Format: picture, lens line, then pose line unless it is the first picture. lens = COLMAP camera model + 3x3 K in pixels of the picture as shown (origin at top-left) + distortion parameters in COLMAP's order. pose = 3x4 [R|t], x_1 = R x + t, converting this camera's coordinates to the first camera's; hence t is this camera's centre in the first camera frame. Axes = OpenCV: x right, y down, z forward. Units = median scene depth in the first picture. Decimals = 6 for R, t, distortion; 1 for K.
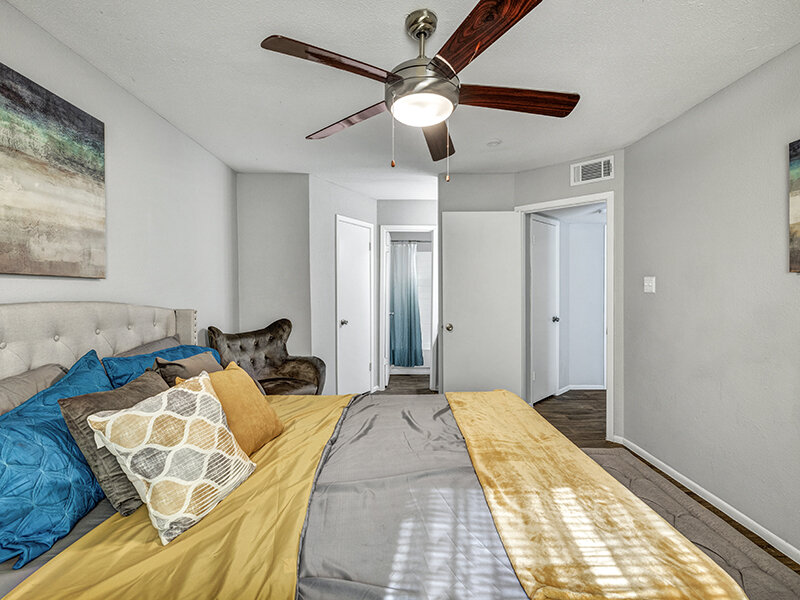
lens RADIAL K [[381.4, 0, 394.7], [0, 381.4, 295.2], [0, 0, 1]] dist [0.001237, -0.000106]
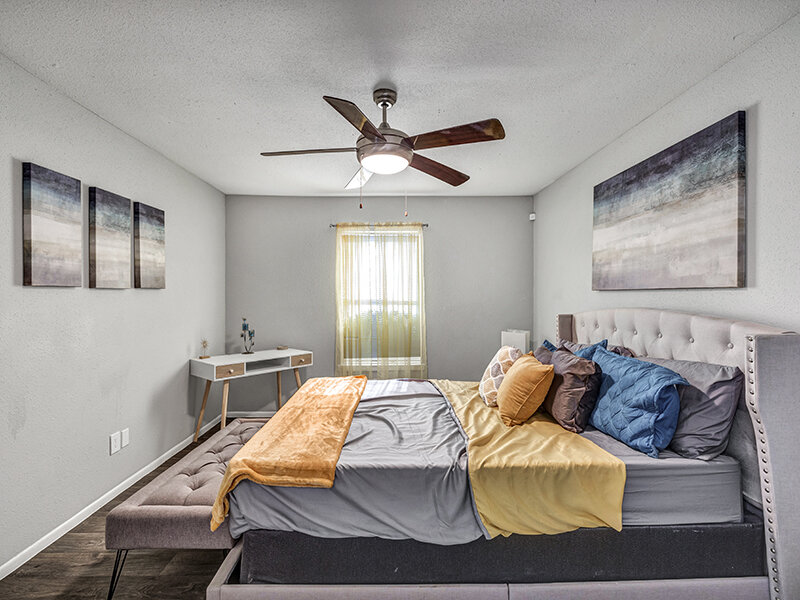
lens RADIAL K [[381.4, 0, 394.7], [0, 381.4, 295.2], [0, 0, 1]] dist [0.001237, -0.000106]
pose [[-0.999253, -0.001140, -0.038630, 0.081203], [-0.001349, 0.999985, 0.005386, -0.033215], [0.038623, 0.005434, -0.999239, 2.153416]]
